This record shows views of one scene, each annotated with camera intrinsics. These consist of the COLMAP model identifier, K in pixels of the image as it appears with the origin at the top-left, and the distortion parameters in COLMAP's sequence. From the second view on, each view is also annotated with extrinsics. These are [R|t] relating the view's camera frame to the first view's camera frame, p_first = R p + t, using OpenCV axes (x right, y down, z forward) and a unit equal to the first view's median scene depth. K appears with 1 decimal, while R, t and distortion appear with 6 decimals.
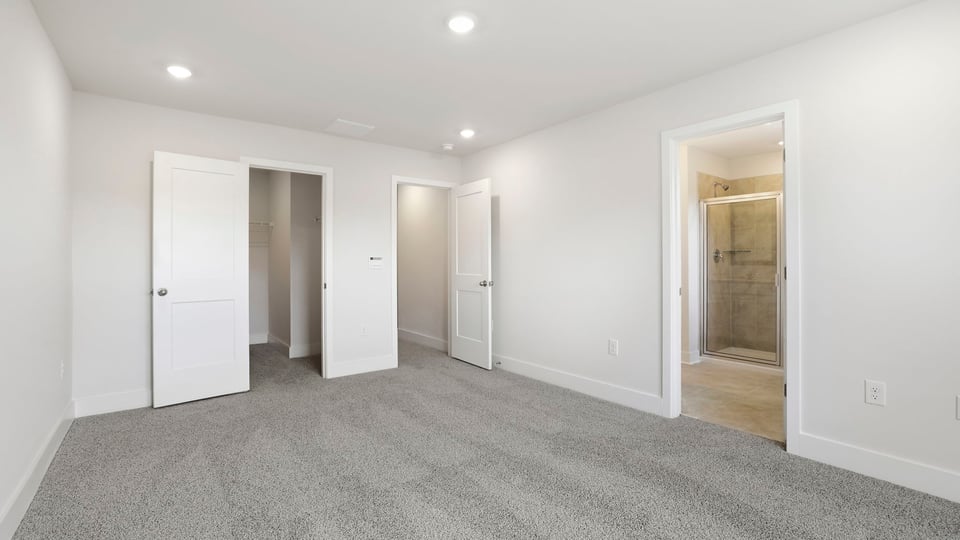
lens RADIAL K [[423.7, 0, 473.4], [0, 423.7, 266.0], [0, 0, 1]] dist [-0.024811, 0.003537]
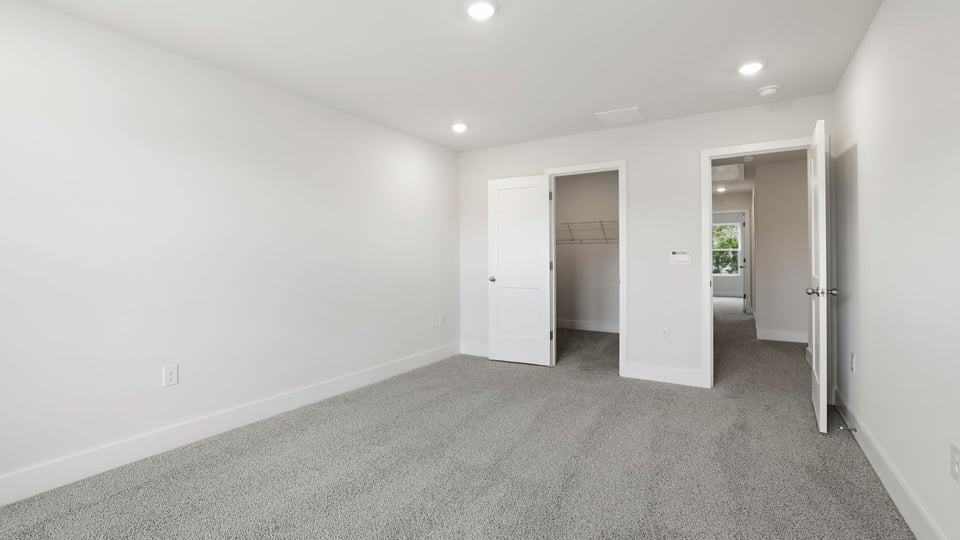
lens RADIAL K [[423.7, 0, 475.6], [0, 423.7, 262.8], [0, 0, 1]] dist [-0.024811, 0.003537]
pose [[0.358885, 0.011395, -0.933312, 0.512297], [-0.007021, 0.999930, 0.009508, -0.004197], [0.933356, 0.003140, 0.358939, 0.384325]]
